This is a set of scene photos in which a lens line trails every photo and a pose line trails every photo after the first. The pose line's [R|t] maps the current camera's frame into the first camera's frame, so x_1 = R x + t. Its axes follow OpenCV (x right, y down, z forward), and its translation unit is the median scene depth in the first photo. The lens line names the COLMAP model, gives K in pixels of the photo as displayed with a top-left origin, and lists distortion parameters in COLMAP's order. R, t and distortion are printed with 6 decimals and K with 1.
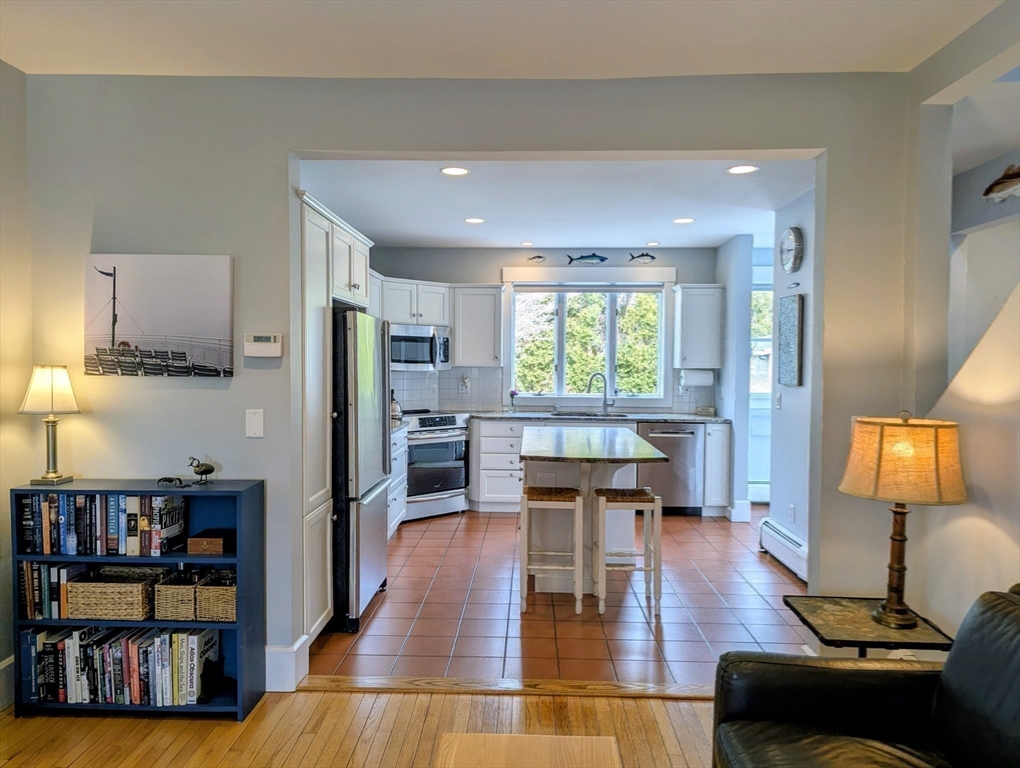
lens RADIAL K [[715.4, 0, 510.0], [0, 715.4, 384.0], [0, 0, 1]] dist [-0.000377, -0.000223]
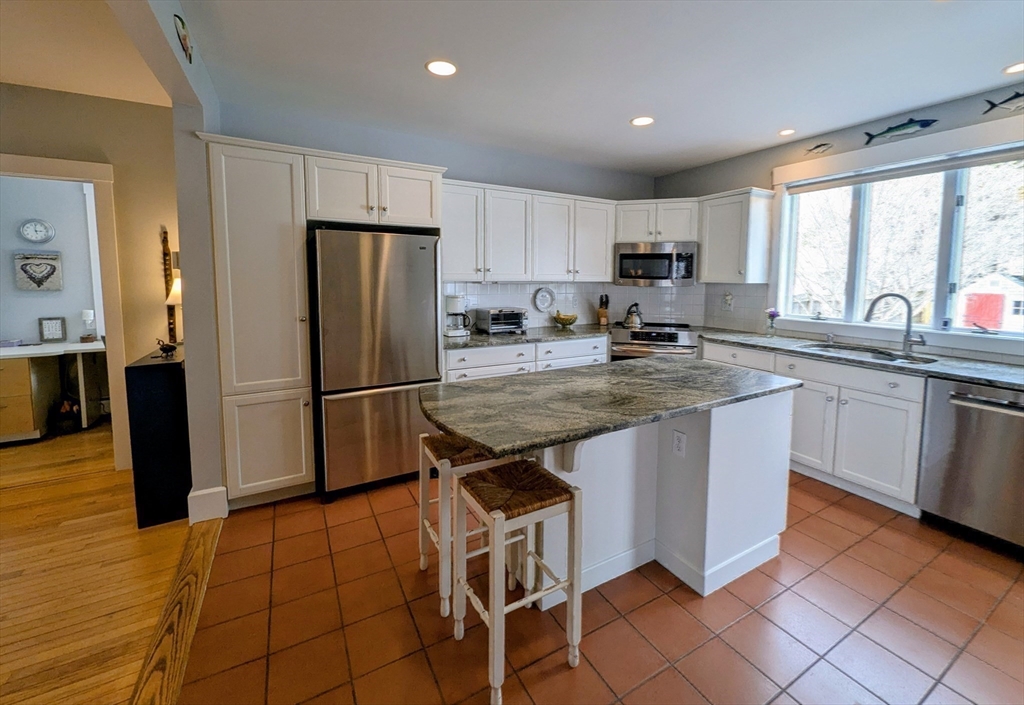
lens RADIAL K [[426.9, 0, 511.3], [0, 426.9, 305.6], [0, 0, 1]] dist [-0.000963, -0.000573]
pose [[0.527103, 0.053694, -0.848104, 0.273897], [-0.030323, 0.998555, 0.044373, -0.010856], [0.849261, 0.002328, 0.527969, 0.465718]]
